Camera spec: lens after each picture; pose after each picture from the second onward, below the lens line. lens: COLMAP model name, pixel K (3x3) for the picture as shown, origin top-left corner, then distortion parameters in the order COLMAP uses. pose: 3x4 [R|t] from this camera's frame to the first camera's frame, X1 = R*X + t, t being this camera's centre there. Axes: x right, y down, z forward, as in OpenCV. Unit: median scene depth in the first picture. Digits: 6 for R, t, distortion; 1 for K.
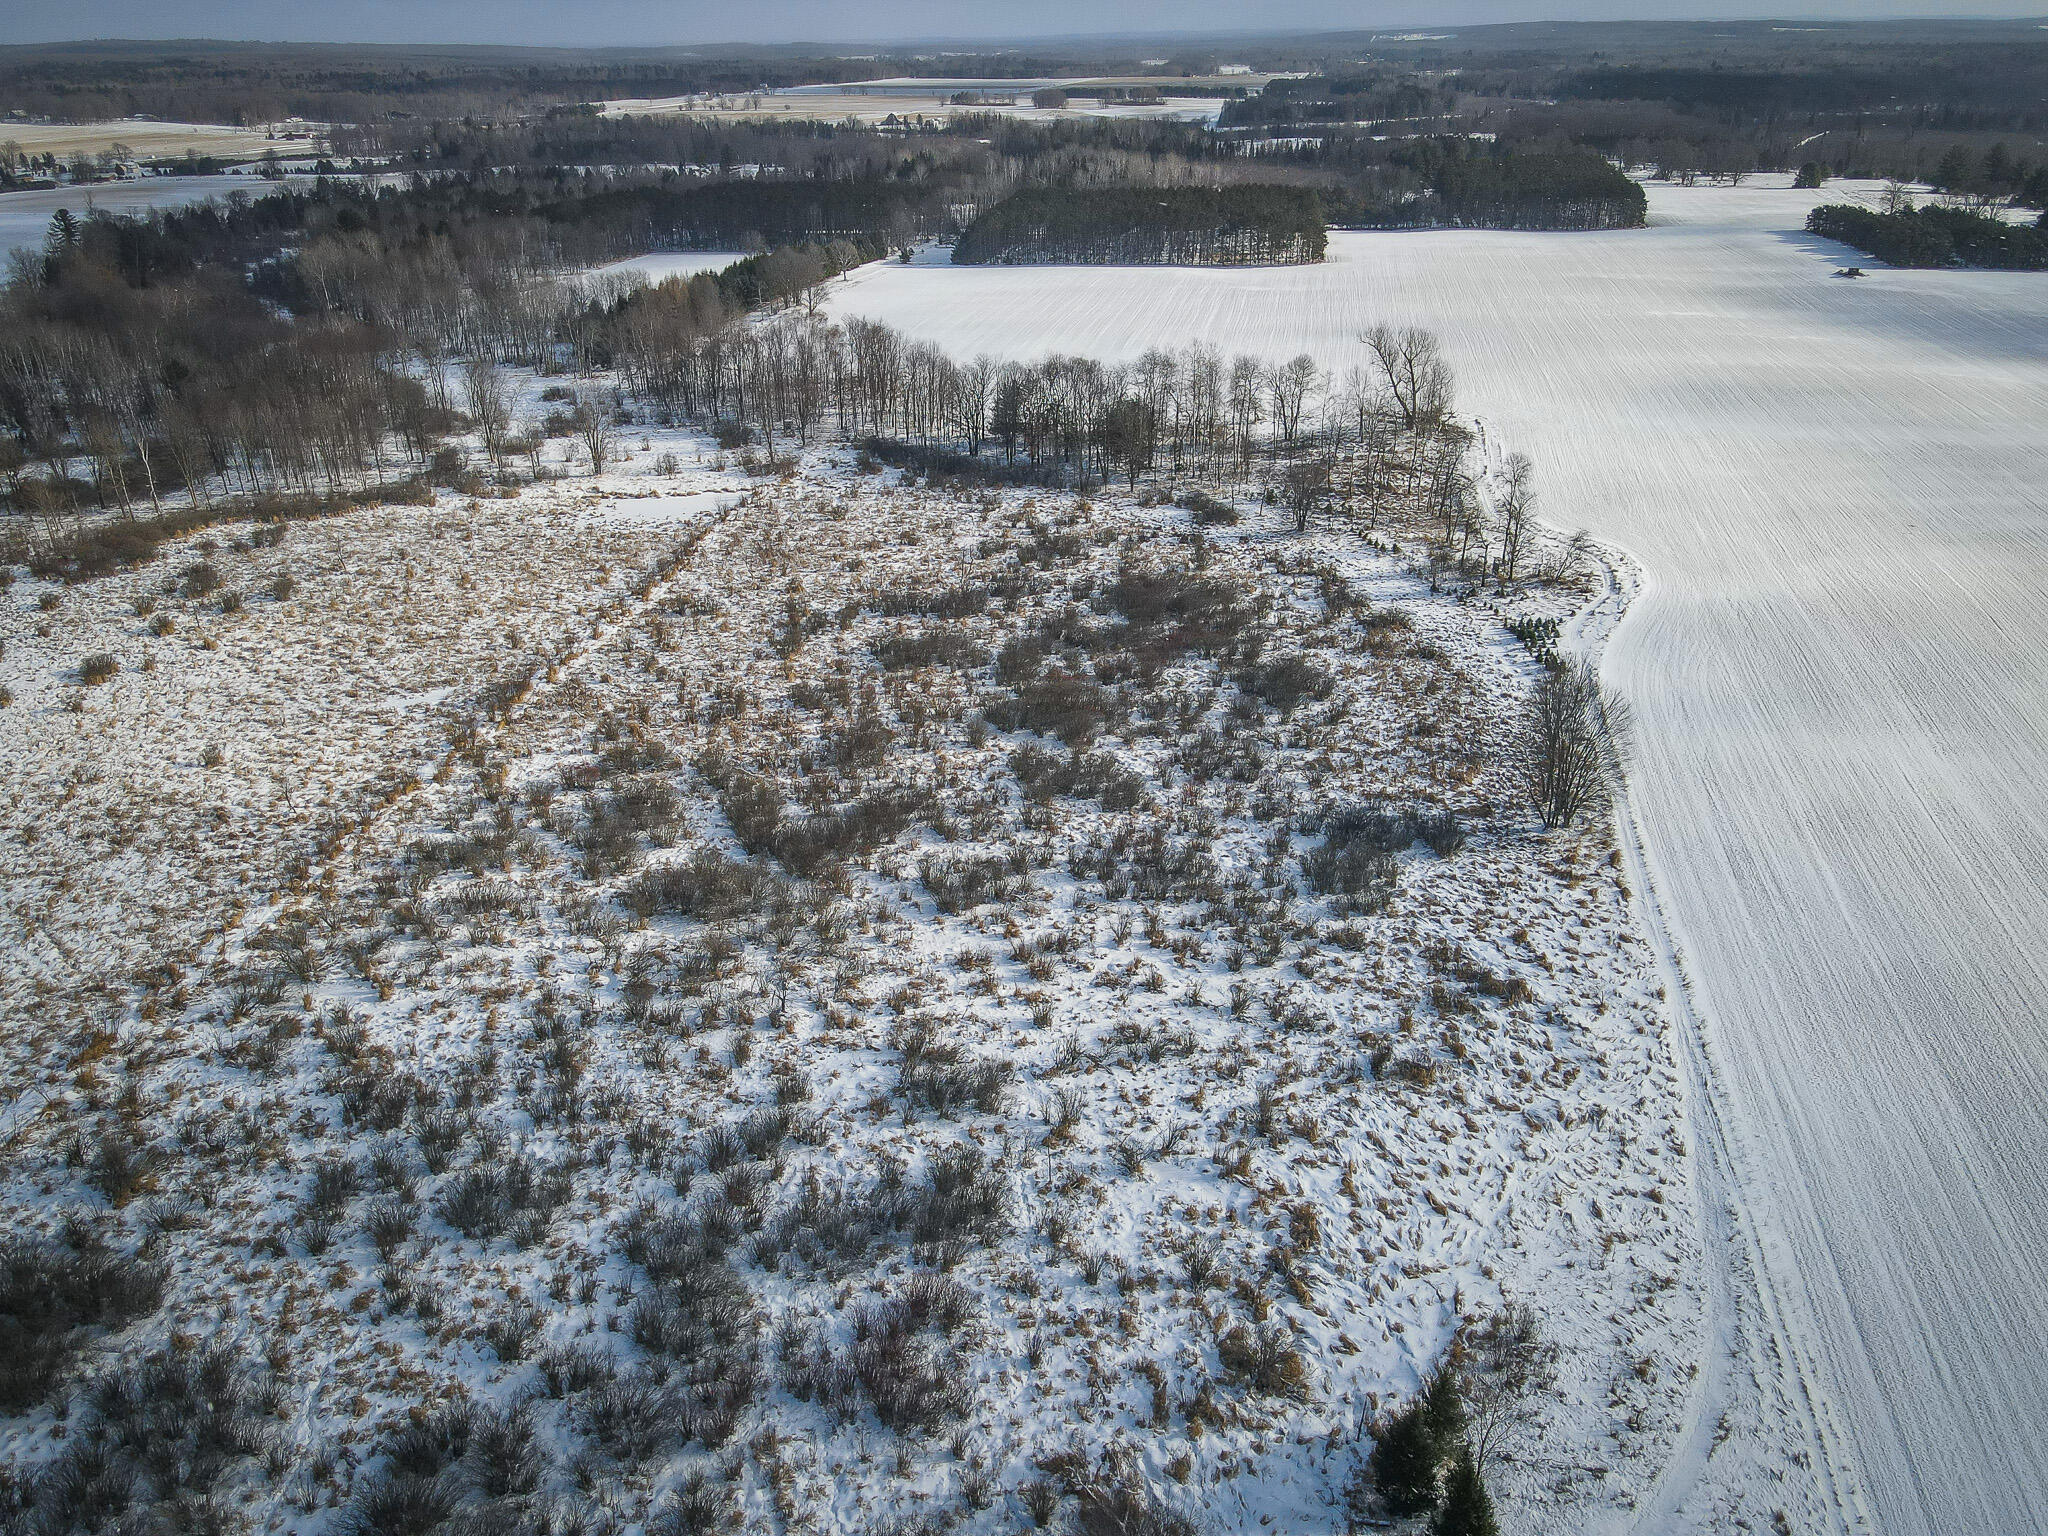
lens RADIAL K [[1489.5, 0, 1025.2], [0, 1489.5, 773.8], [0, 0, 1]] dist [0.022473, -0.002294]
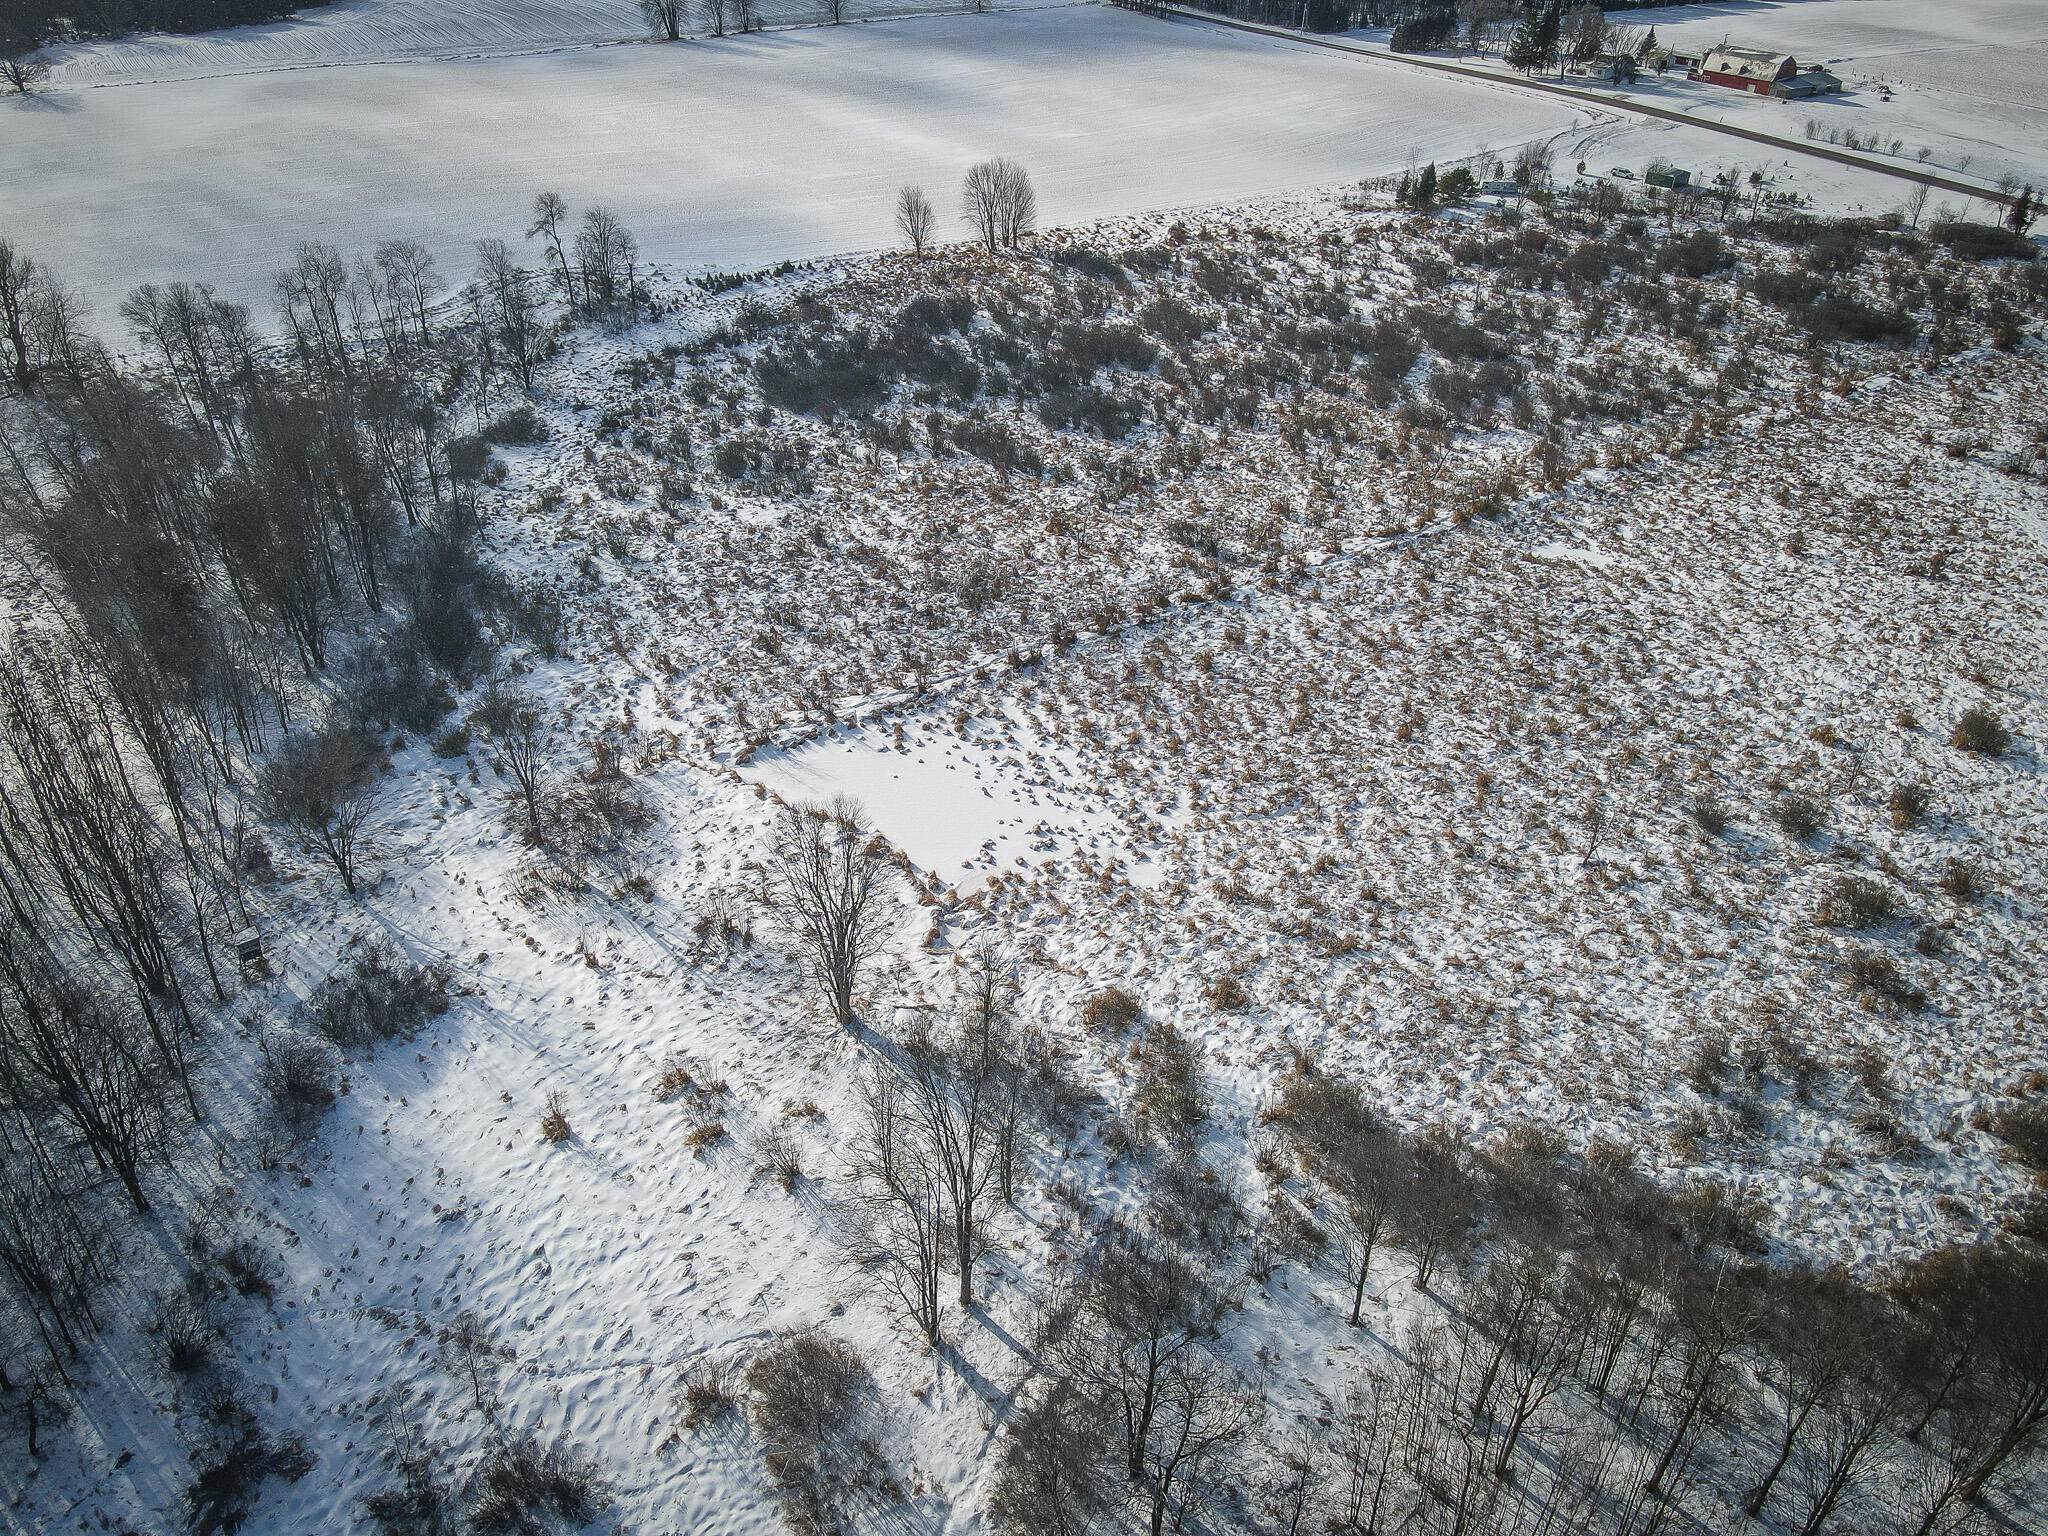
lens RADIAL K [[1489.5, 0, 1023.8], [0, 1489.5, 768.4], [0, 0, 1]] dist [0.022473, -0.002294]
pose [[-0.689559, -0.400632, 0.603326, -0.518536], [0.324023, 0.574368, 0.751738, -0.502630], [-0.647701, 0.713860, -0.266247, 1.039412]]
